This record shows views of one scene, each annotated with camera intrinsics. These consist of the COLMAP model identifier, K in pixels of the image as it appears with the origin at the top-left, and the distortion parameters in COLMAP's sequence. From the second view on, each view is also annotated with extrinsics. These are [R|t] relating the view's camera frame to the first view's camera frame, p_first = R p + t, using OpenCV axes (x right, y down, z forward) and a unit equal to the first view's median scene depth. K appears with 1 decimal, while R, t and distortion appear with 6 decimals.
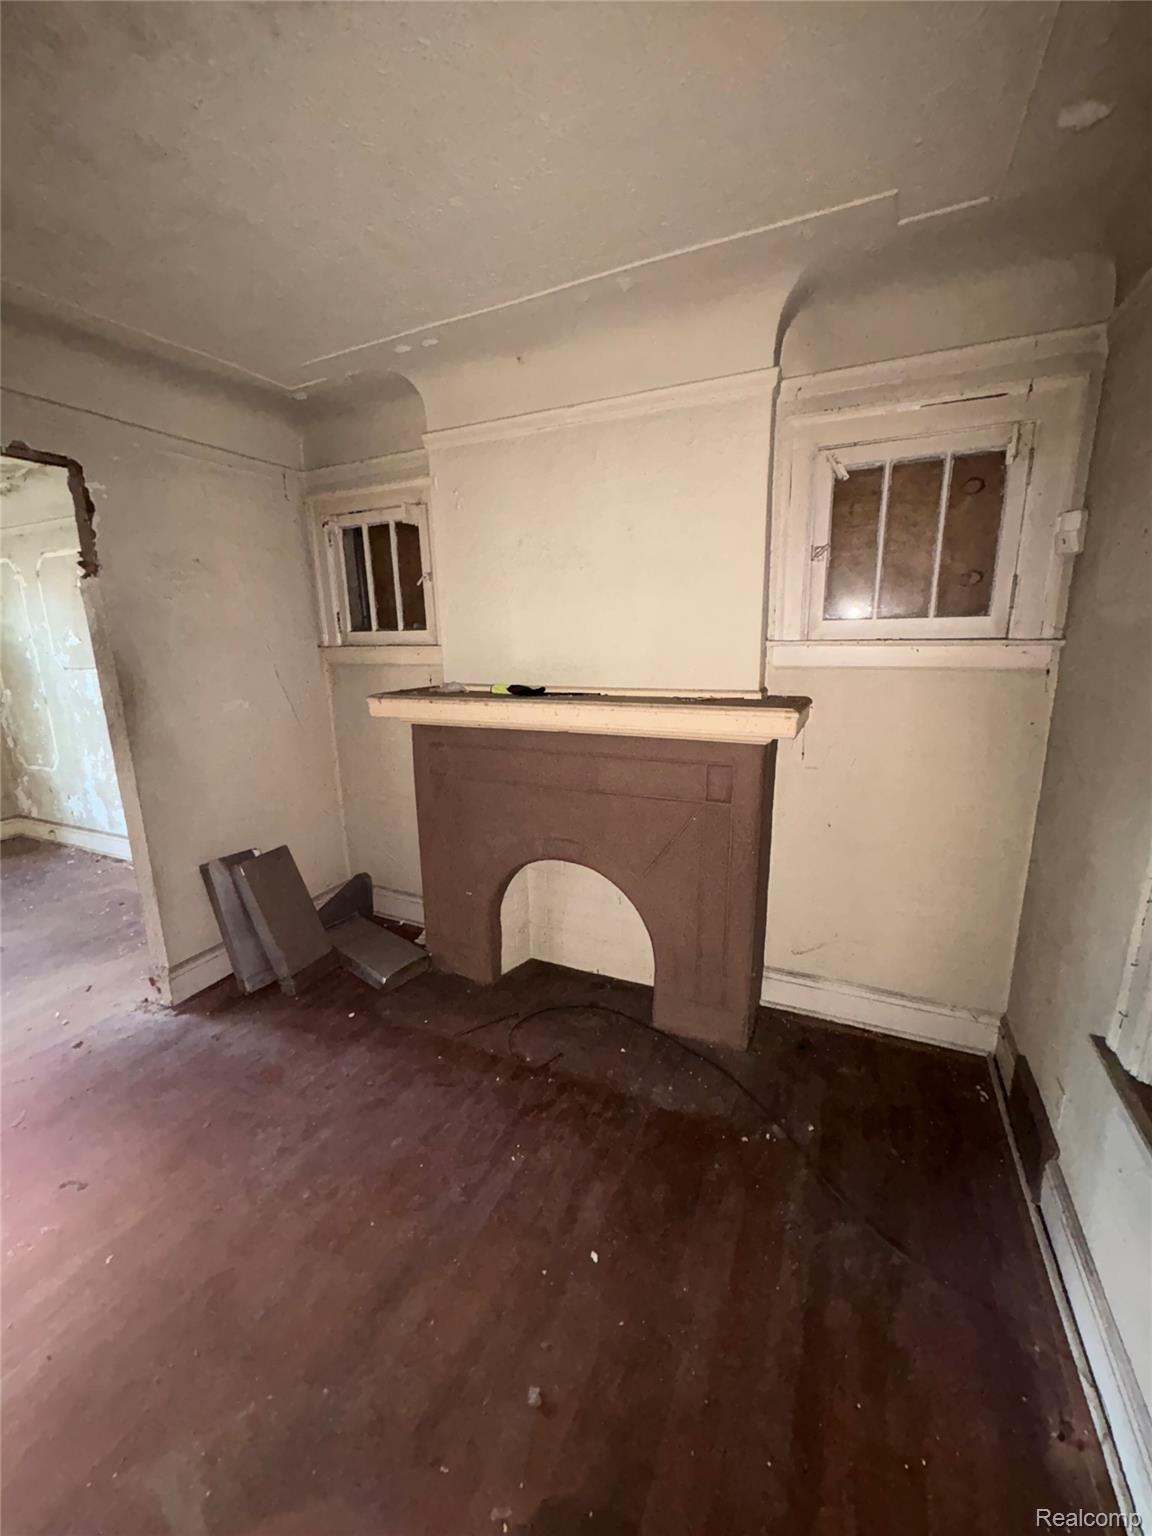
lens RADIAL K [[608.4, 0, 573.6], [0, 608.4, 769.2], [0, 0, 1]] dist [-0.001210, 0.000275]
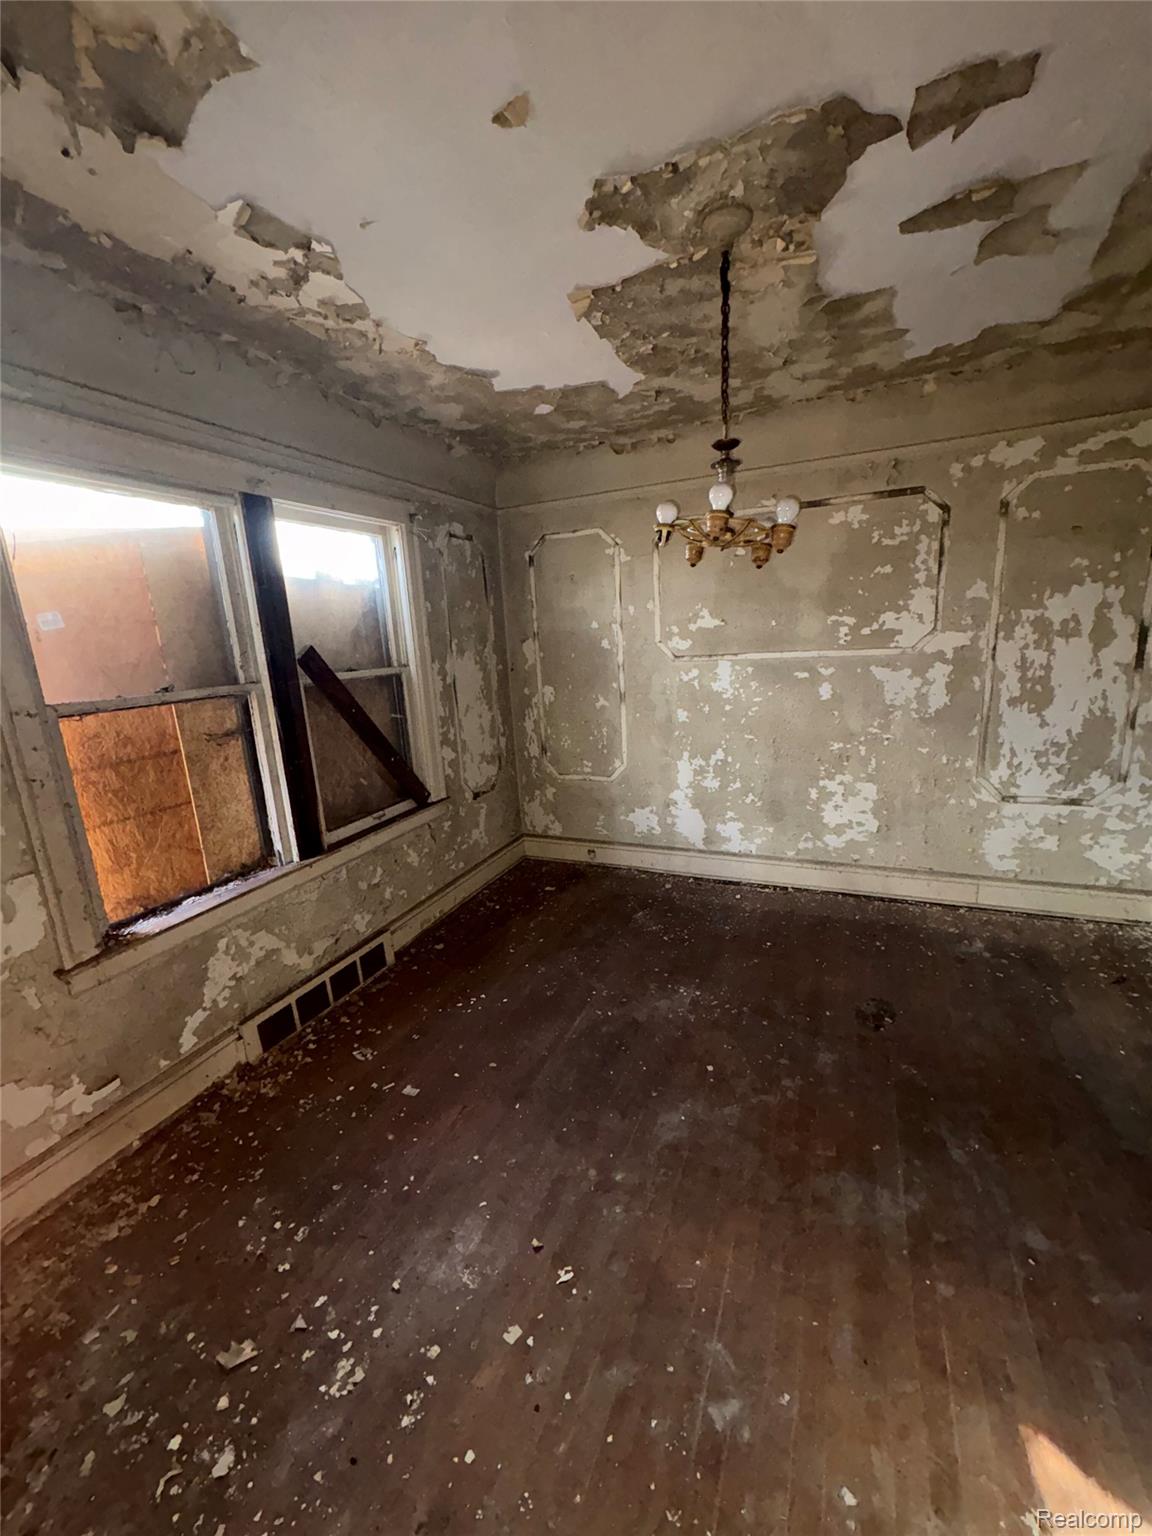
lens RADIAL K [[608.4, 0, 576.4], [0, 608.4, 769.5], [0, 0, 1]] dist [-0.001210, 0.000275]
pose [[0.999254, -0.035998, 0.014010, -1.618268], [0.036082, 0.999332, -0.005857, -0.015570], [-0.013790, 0.006358, 0.999885, 0.260607]]
